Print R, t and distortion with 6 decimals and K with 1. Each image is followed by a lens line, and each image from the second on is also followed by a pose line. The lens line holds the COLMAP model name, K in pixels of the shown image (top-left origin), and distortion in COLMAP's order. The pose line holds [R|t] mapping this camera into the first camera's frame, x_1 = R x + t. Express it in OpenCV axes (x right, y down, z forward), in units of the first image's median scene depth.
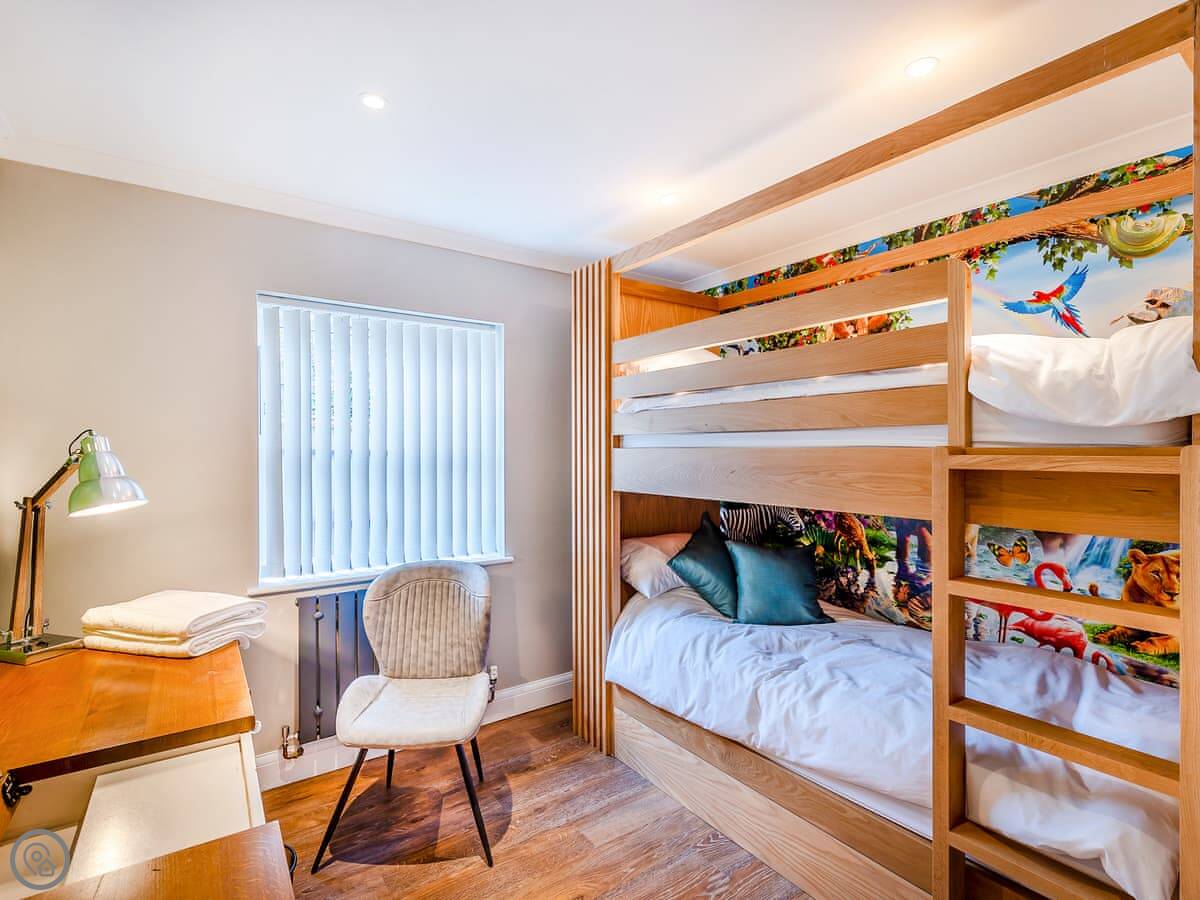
lens RADIAL K [[581.8, 0, 599.9], [0, 581.8, 446.0], [0, 0, 1]] dist [0.002553, -0.002076]
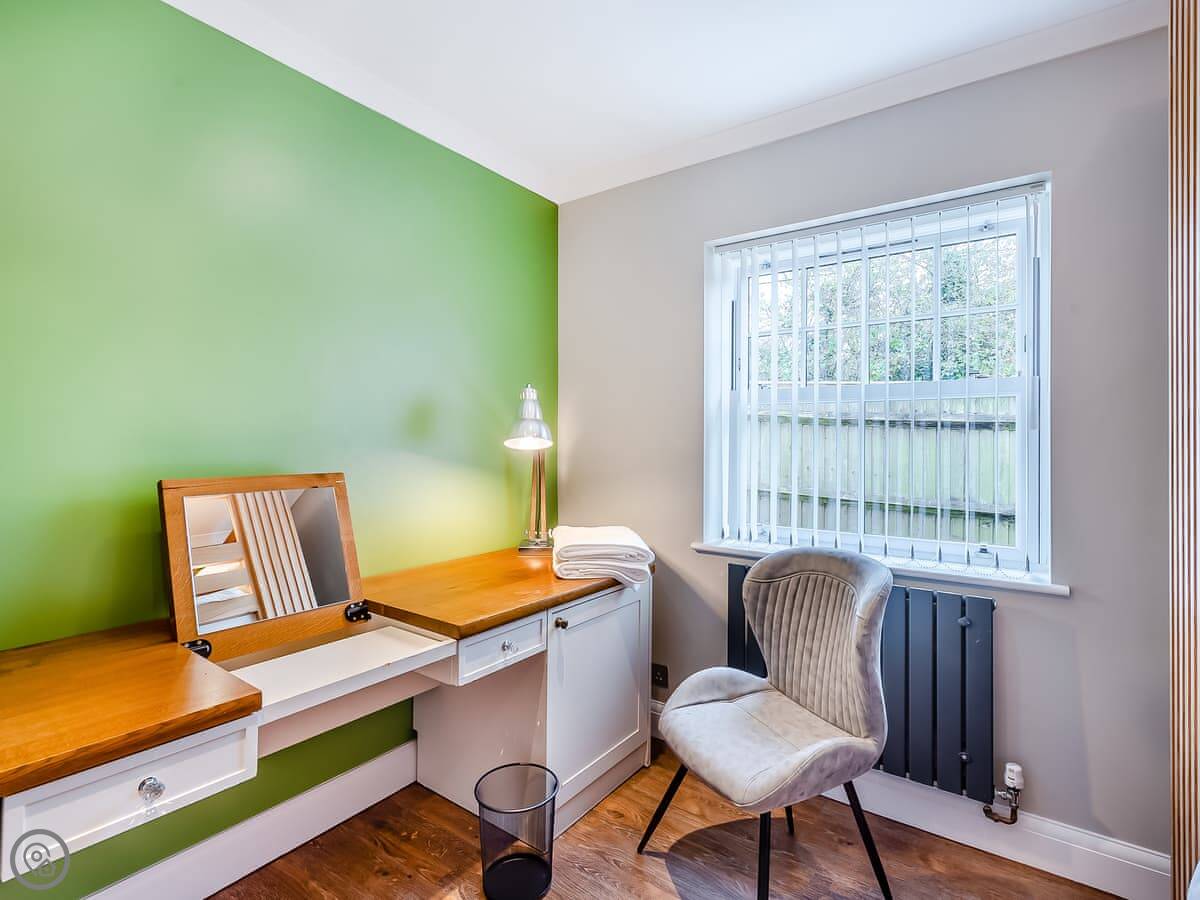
lens RADIAL K [[583.7, 0, 600.8], [0, 583.7, 435.9], [0, 0, 1]] dist [0.014856, -0.008745]
pose [[0.329662, -0.003442, -0.944093, 0.298467], [-0.003060, 0.999984, -0.004715, 0.067345], [0.944094, 0.004443, 0.329646, 0.521422]]
